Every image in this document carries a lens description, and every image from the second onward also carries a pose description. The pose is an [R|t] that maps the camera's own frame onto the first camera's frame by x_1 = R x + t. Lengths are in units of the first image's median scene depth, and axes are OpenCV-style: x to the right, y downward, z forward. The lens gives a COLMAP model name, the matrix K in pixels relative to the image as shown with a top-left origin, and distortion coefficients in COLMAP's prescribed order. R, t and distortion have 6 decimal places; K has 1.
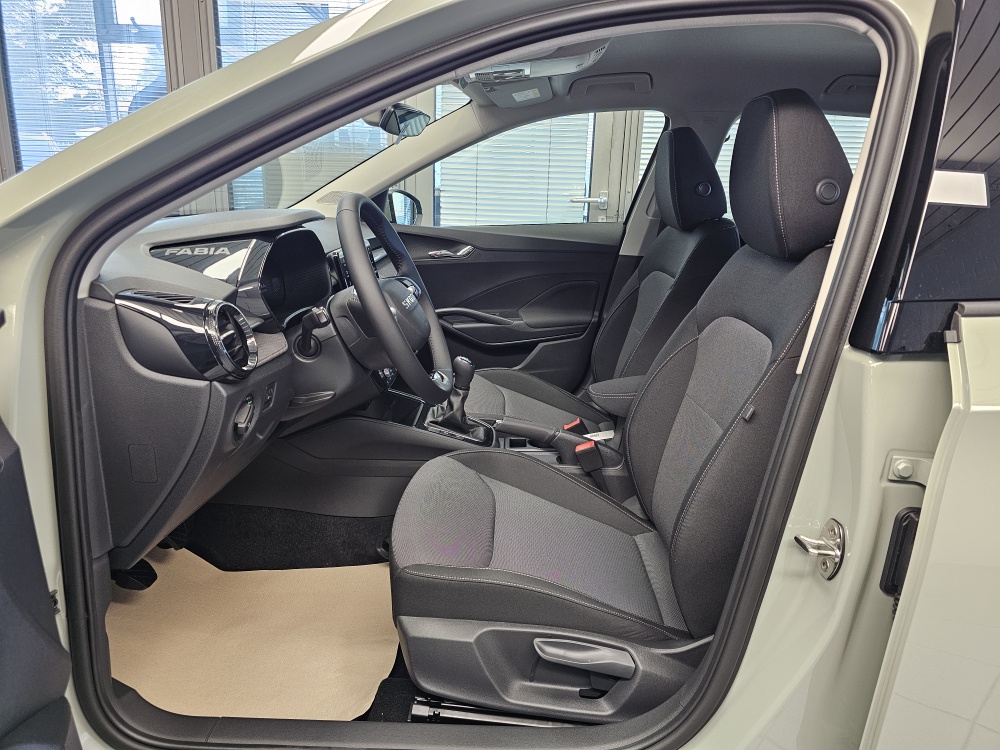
lens RADIAL K [[658.9, 0, 500.8], [0, 658.9, 368.5], [0, 0, 1]] dist [0.072239, -0.080735]
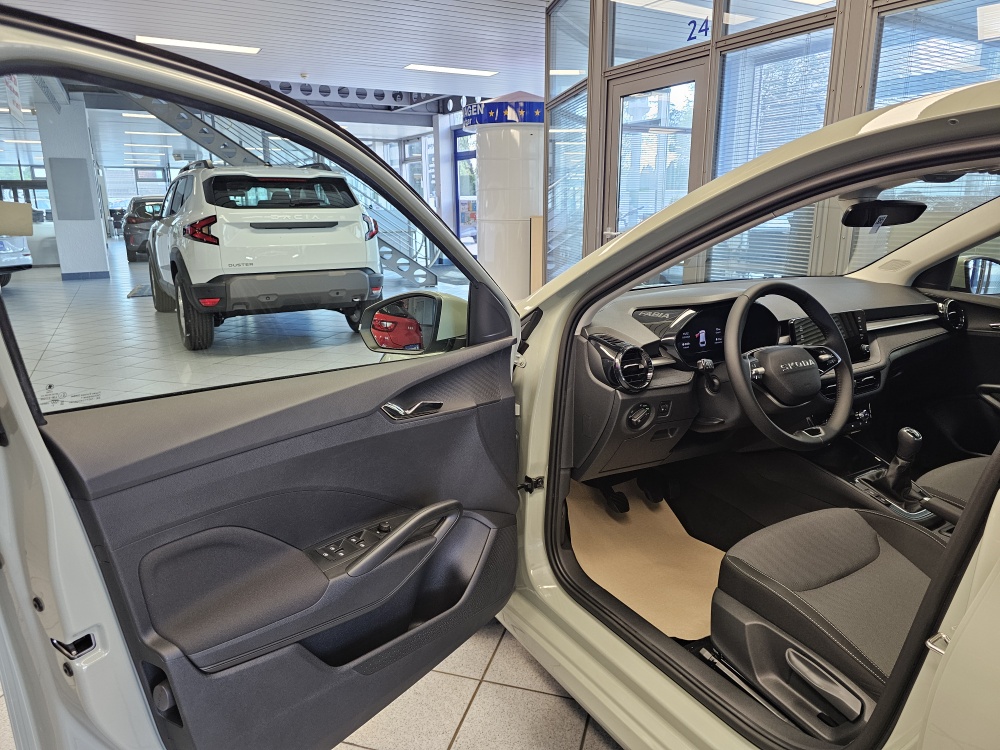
lens RADIAL K [[672.0, 0, 512.0], [0, 672.0, 384.1], [0, 0, 1]] dist [0.030568, -0.034022]
pose [[0.529192, 0.185046, -0.828078, 0.736433], [-0.204706, 0.974945, 0.087046, -0.076680], [0.823439, 0.123449, 0.553813, -0.184231]]
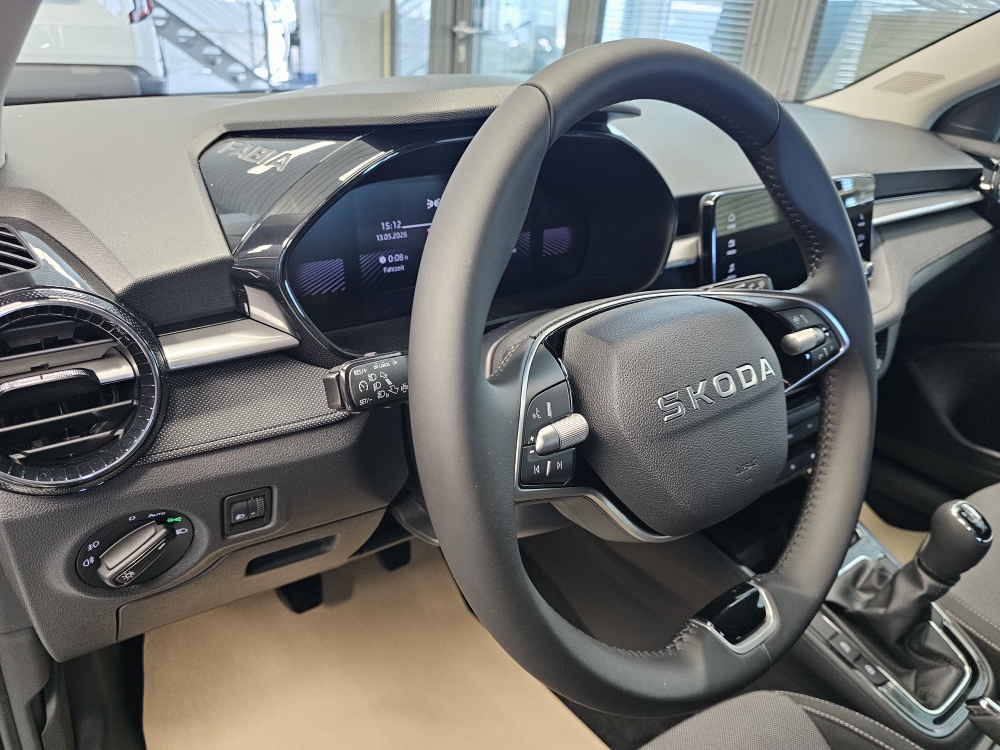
lens RADIAL K [[672.0, 0, 512.0], [0, 672.0, 384.1], [0, 0, 1]] dist [0.030568, -0.034022]
pose [[0.629767, 0.371207, -0.682348, 0.036223], [-0.256331, 0.928532, 0.268557, -0.190158], [0.733272, 0.005779, 0.679910, 0.777124]]
